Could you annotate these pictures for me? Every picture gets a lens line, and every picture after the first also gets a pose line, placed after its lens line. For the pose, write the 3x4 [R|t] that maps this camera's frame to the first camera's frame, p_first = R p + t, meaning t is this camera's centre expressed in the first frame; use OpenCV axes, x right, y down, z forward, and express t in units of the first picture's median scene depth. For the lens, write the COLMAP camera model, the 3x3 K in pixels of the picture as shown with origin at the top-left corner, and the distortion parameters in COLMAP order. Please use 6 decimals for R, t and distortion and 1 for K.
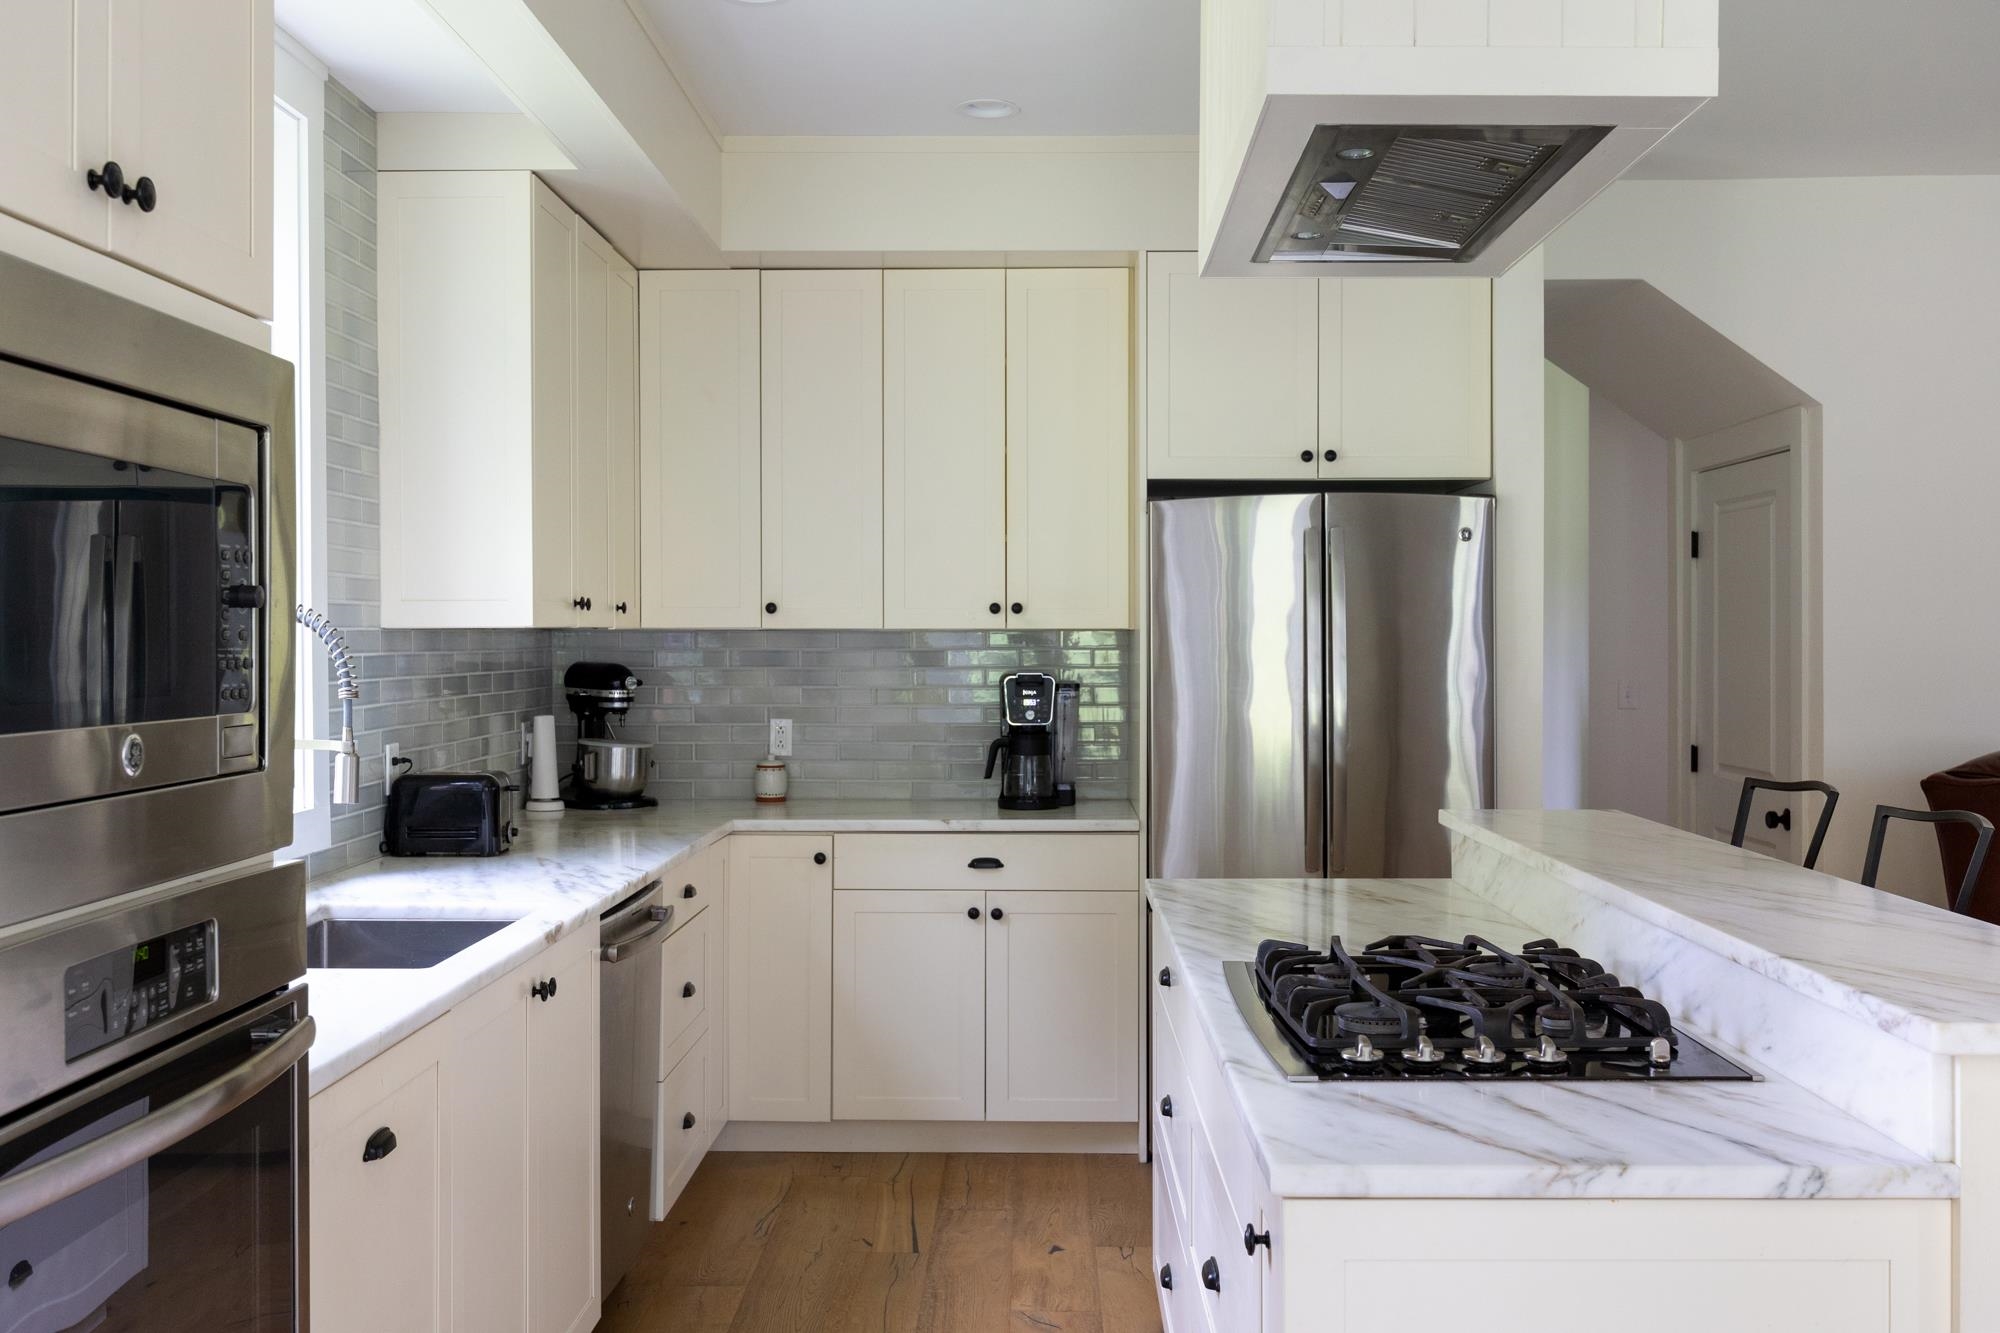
lens RADIAL K [[1907.9, 0, 1002.0], [0, 1907.9, 665.3], [0, 0, 1]] dist [0.012368, 0.000000]
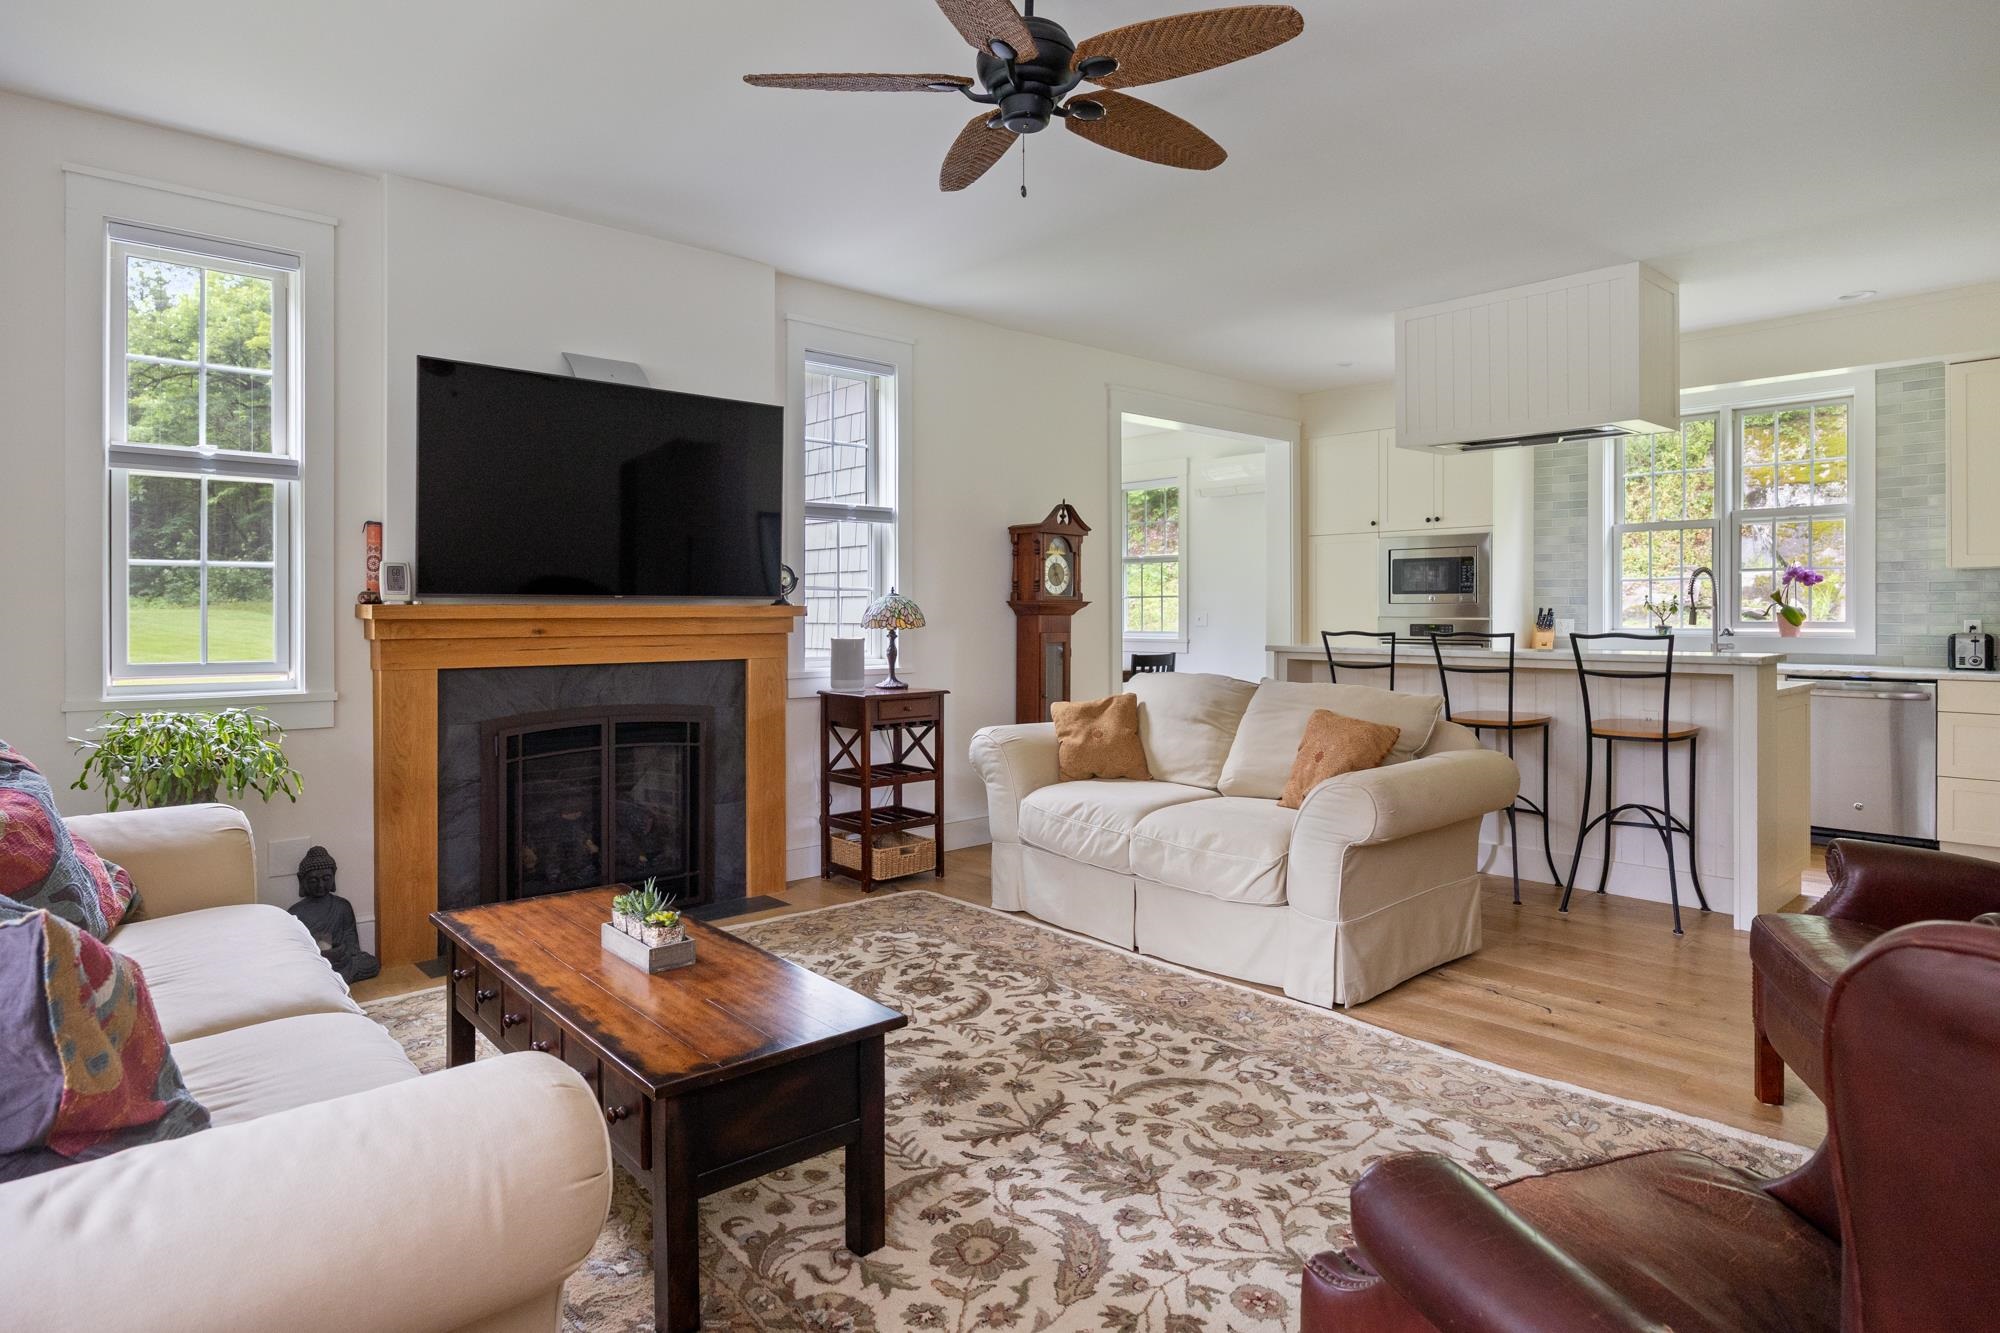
lens RADIAL K [[1118.6, 0, 994.1], [0, 1118.6, 619.3], [0, 0, 1]] dist [-0.009498, 0.005193]
pose [[-0.729636, 0.008053, -0.683788, 1.172327], [-0.004387, 0.999855, 0.016456, 0.019304], [0.683822, 0.015007, -0.729495, 0.951243]]
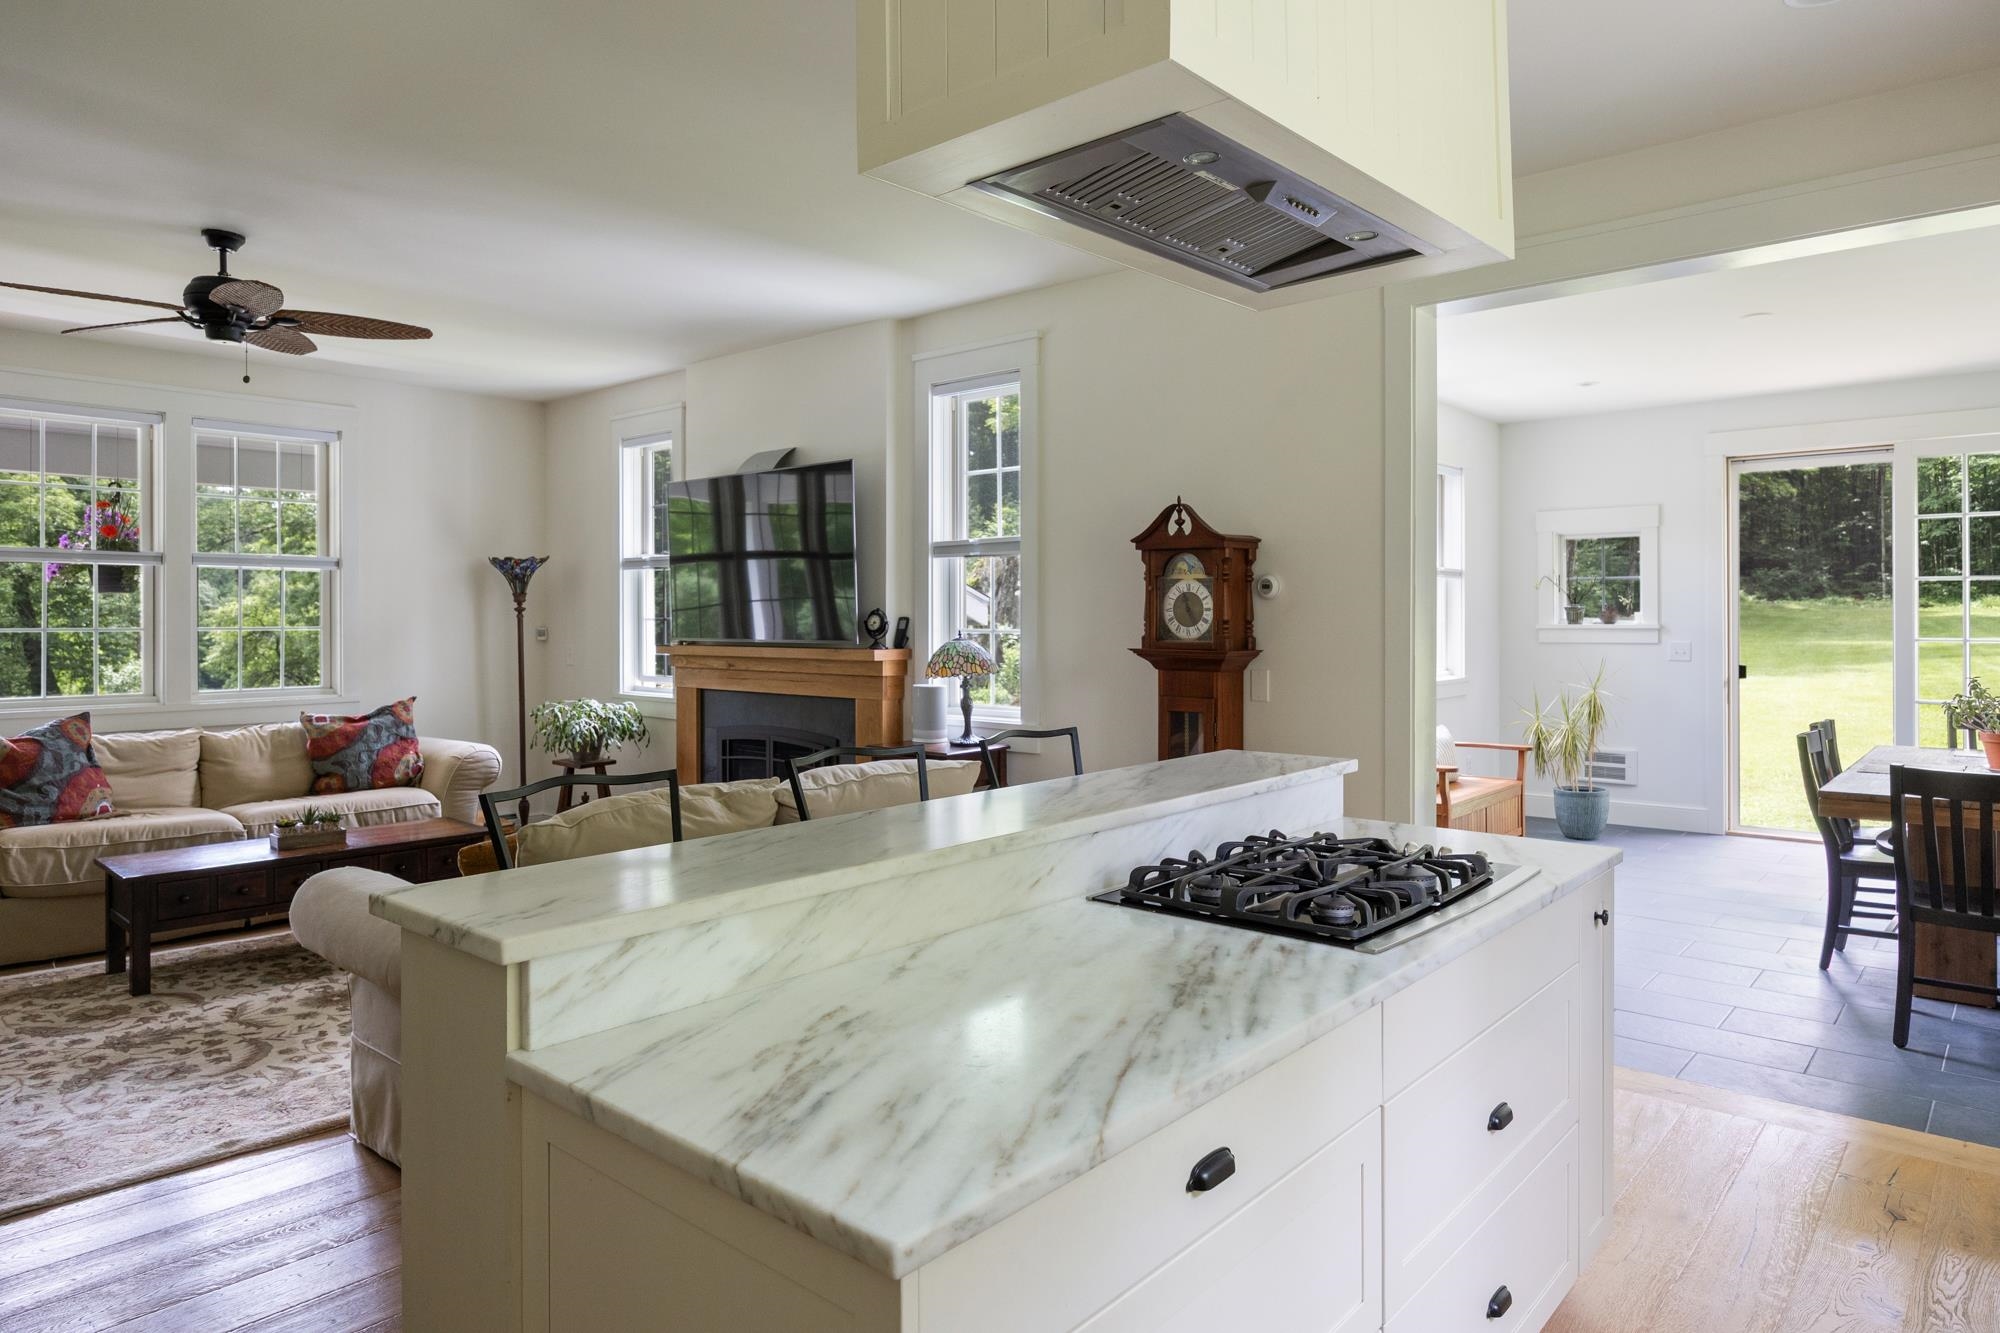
lens RADIAL K [[1200.9, 0, 982.7], [0, 1200.9, 618.1], [0, 0, 1]] dist [-0.008862, -0.001568]
pose [[-0.757848, 0.003399, 0.652422, -0.068633], [0.013273, 0.999860, 0.010209, -0.011837], [-0.652296, 0.016397, -0.757787, 0.872723]]
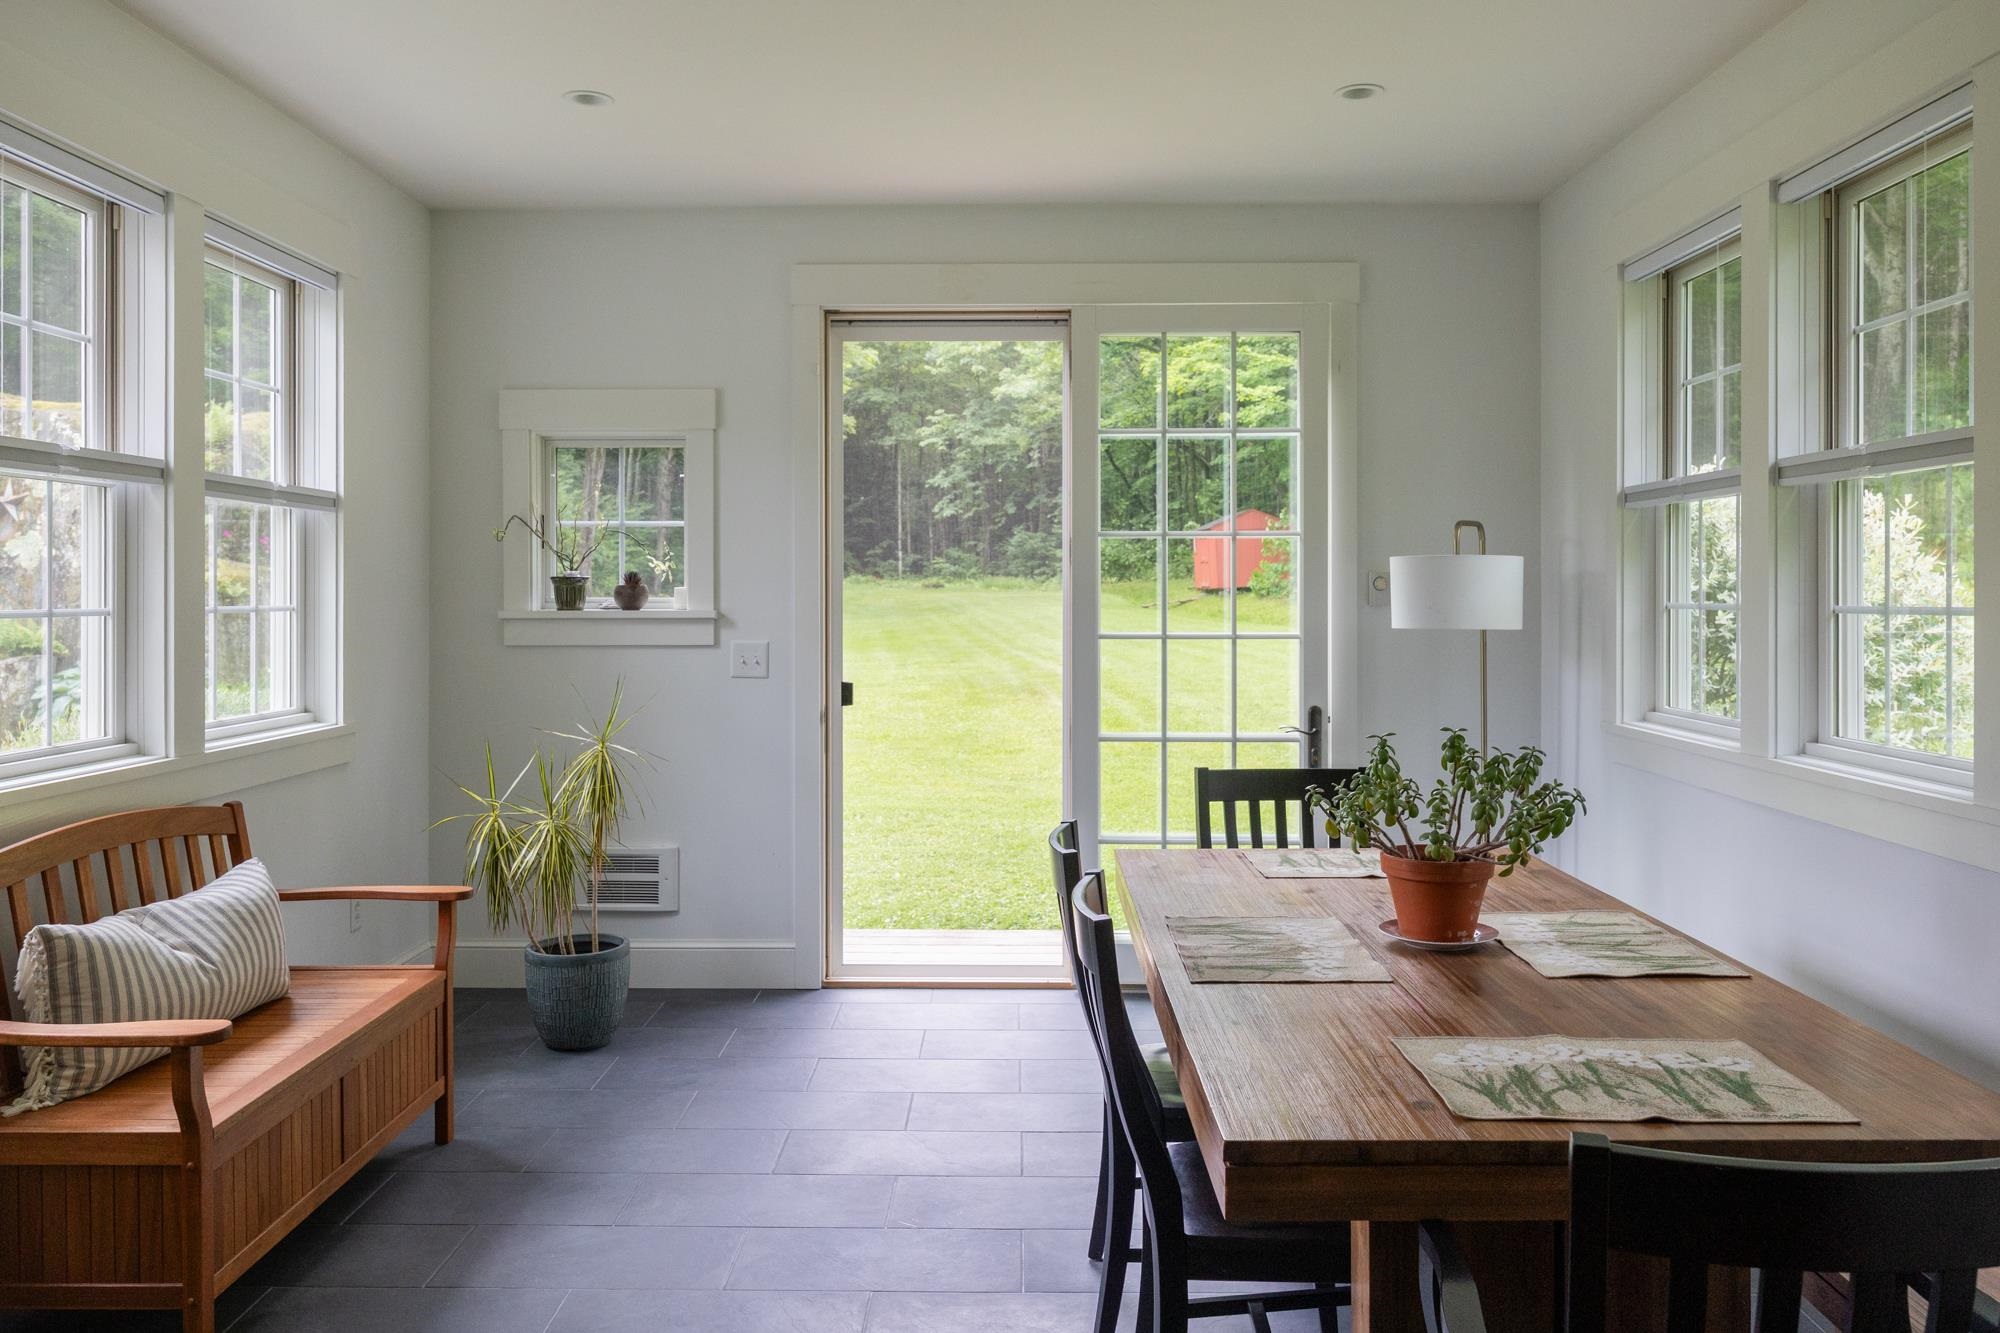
lens RADIAL K [[1547.4, 0, 1010.9], [0, 1547.4, 595.1], [0, 0, 1]] dist [-0.009737, 0.005902]
pose [[-0.999941, 0.001747, -0.010759, 0.083209], [0.001595, 0.999898, 0.014179, -0.001899], [0.010783, 0.014161, -0.999842, 0.215654]]
